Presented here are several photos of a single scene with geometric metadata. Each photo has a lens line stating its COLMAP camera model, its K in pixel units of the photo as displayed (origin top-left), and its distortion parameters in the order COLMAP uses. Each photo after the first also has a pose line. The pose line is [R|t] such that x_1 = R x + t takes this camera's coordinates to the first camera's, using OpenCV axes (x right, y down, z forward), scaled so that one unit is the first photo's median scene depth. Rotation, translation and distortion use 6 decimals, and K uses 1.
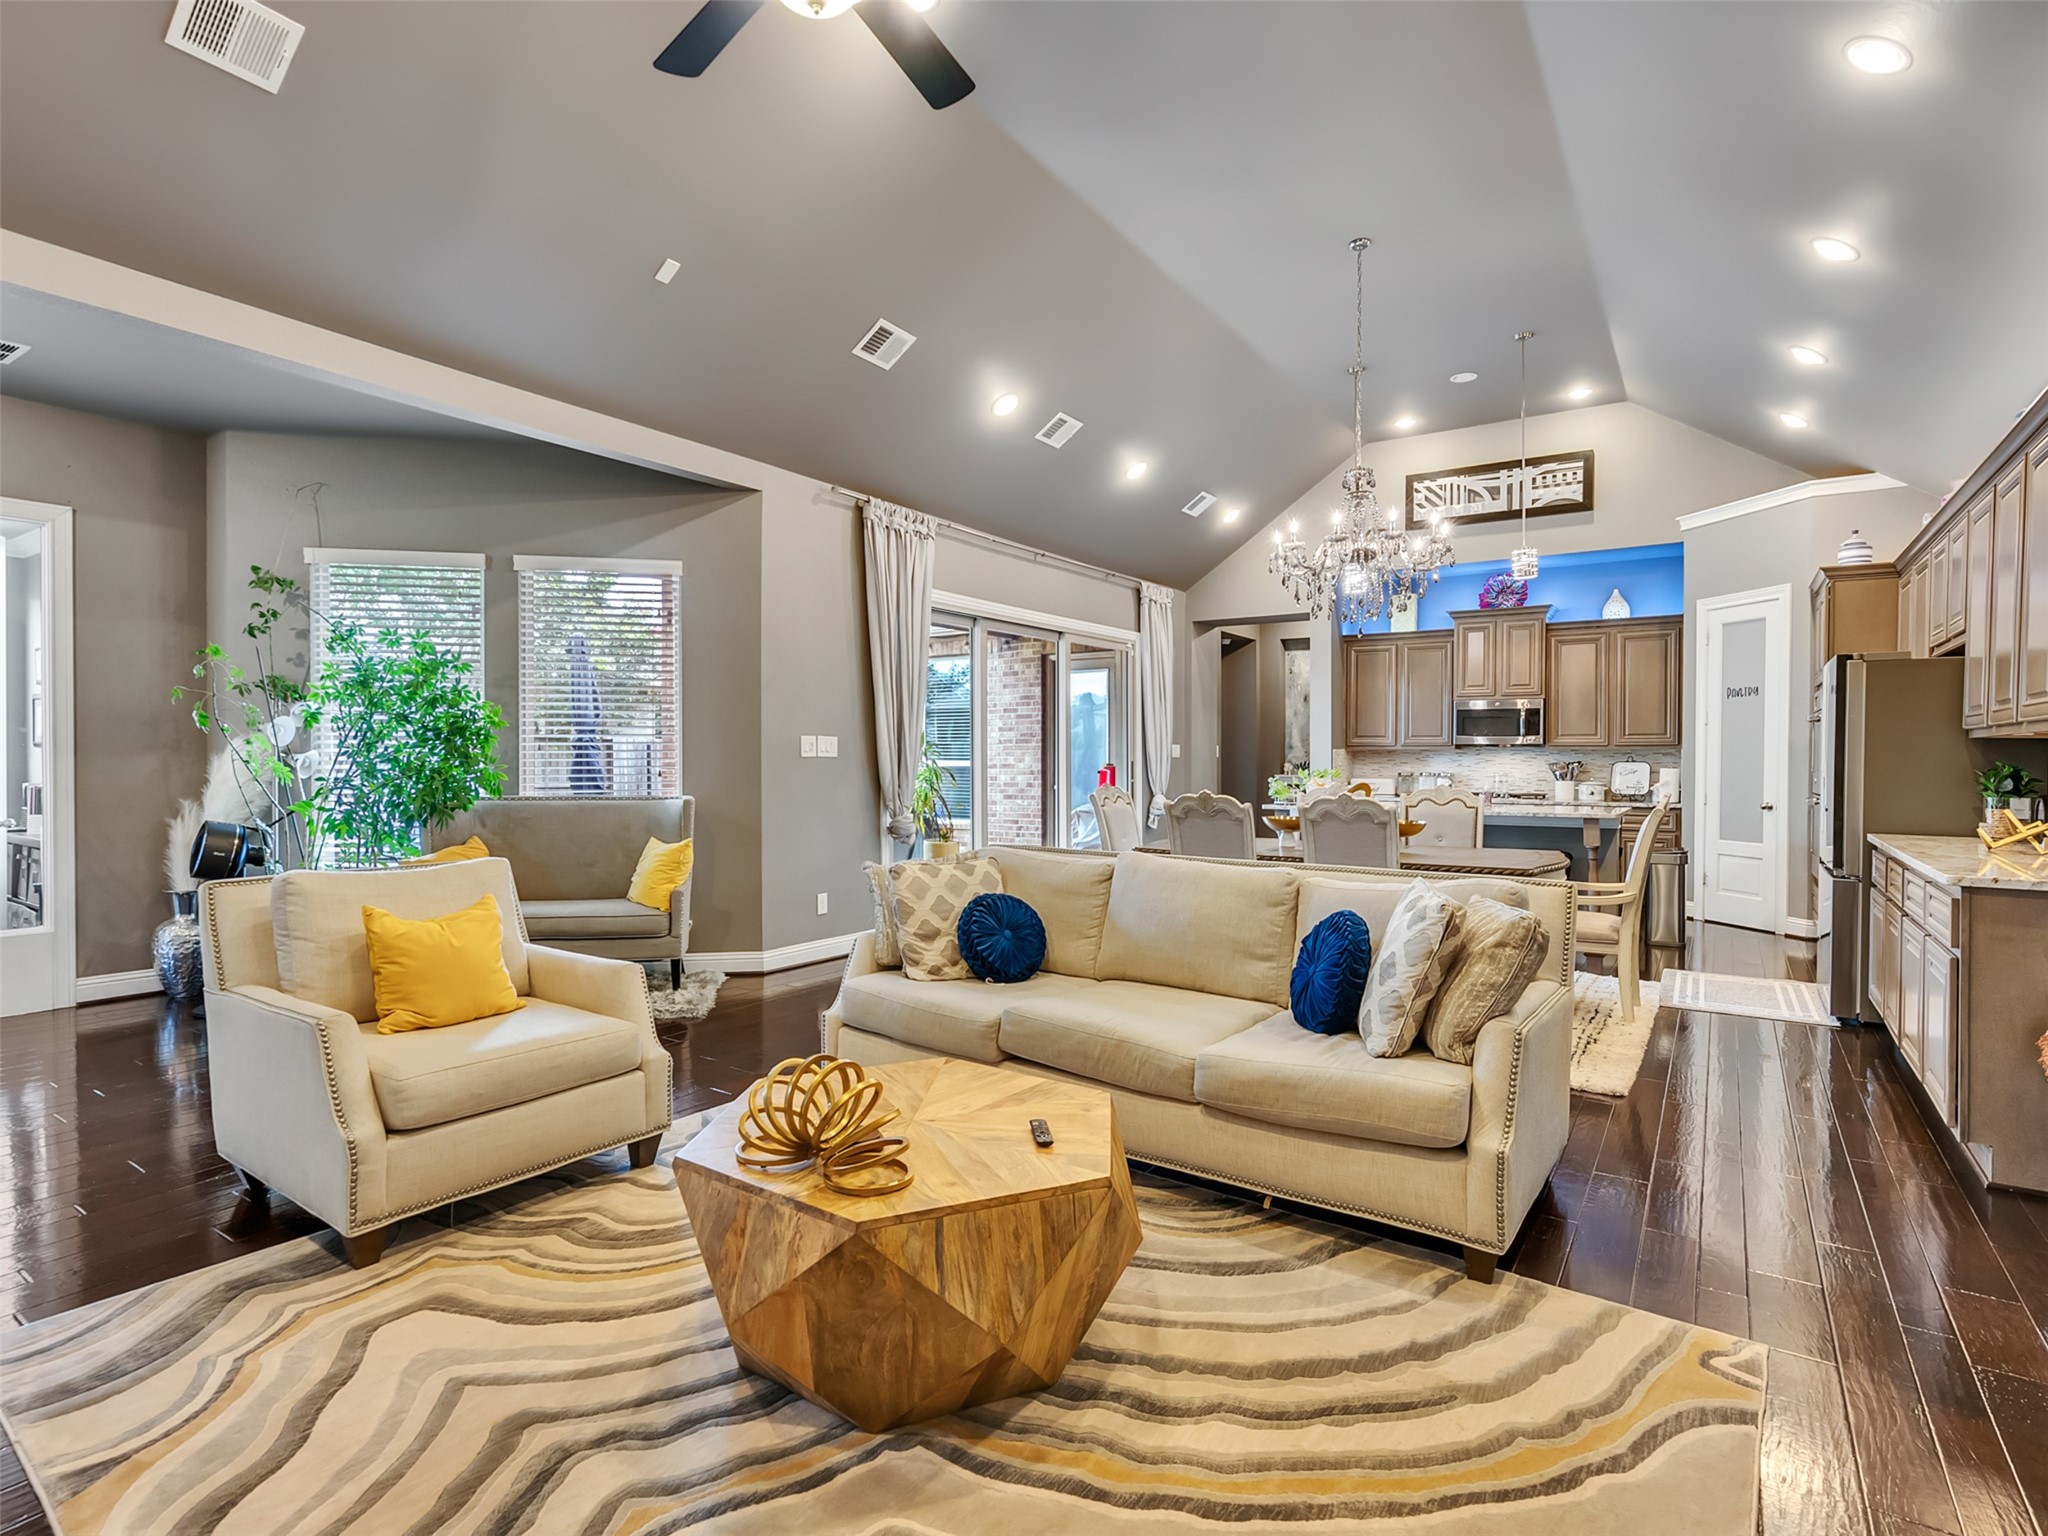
lens RADIAL K [[1047.1, 0, 1006.0], [0, 1047.1, 771.7], [0, 0, 1]] dist [-0.004406, 0.003640]
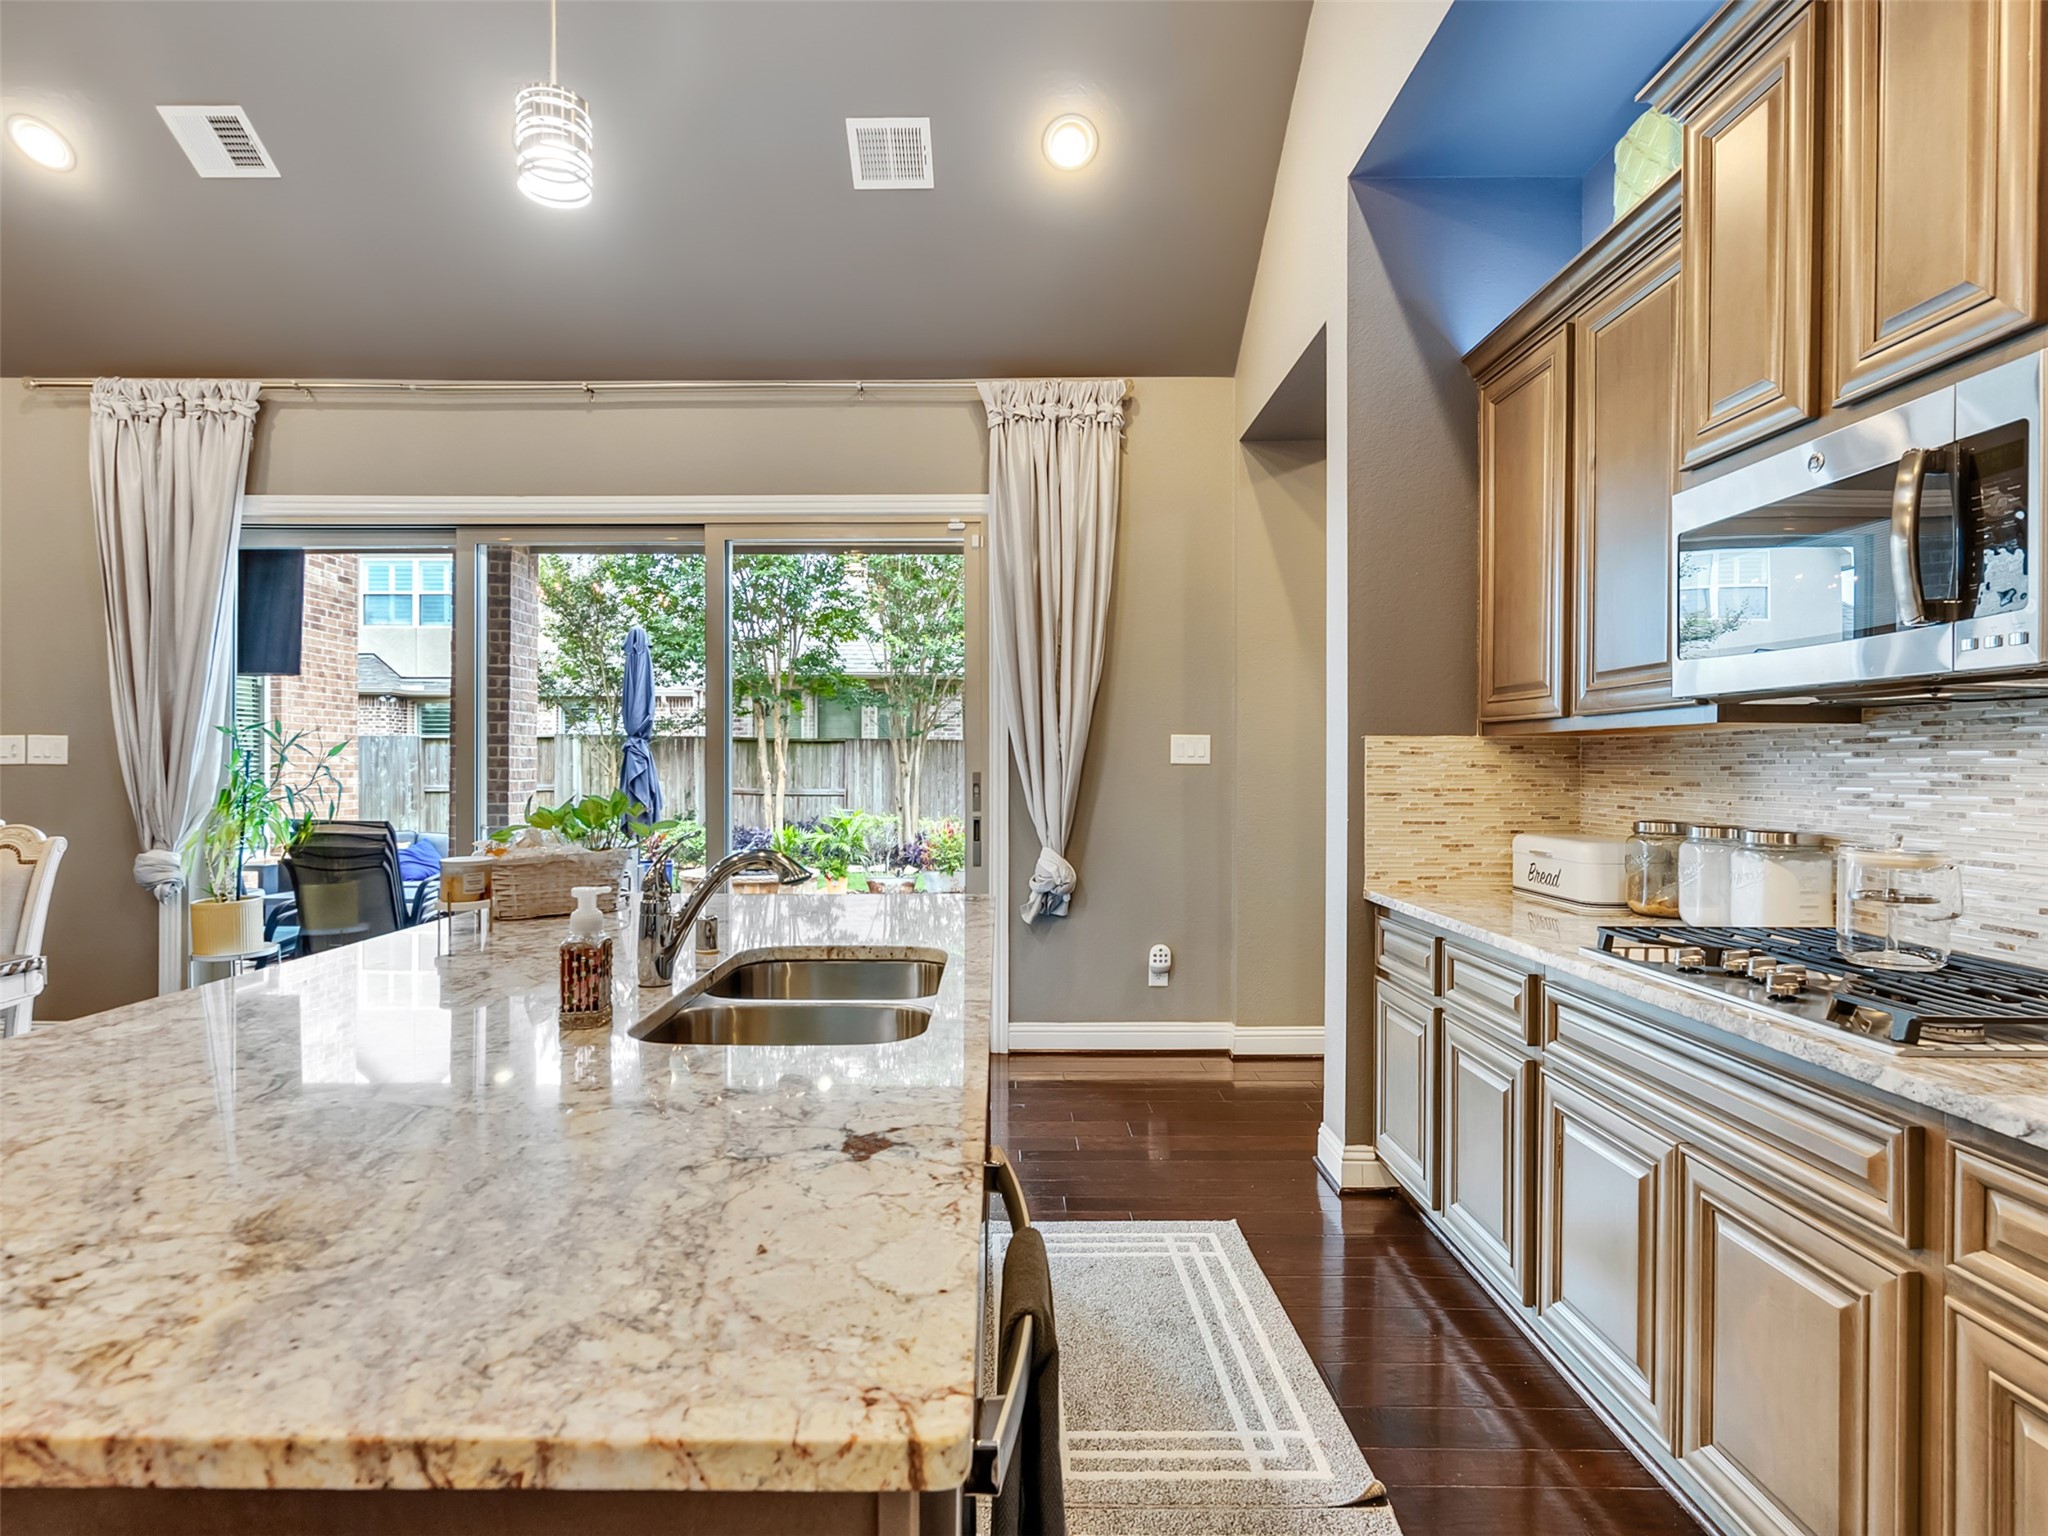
lens RADIAL K [[1047.1, 0, 1017.5], [0, 1047.1, 756.7], [0, 0, 1]] dist [-0.004406, 0.003640]
pose [[0.572316, -0.008925, -0.819984, 0.550563], [-0.008970, 0.999813, -0.017143, -0.010005], [0.819984, 0.017166, 0.572129, 0.802294]]
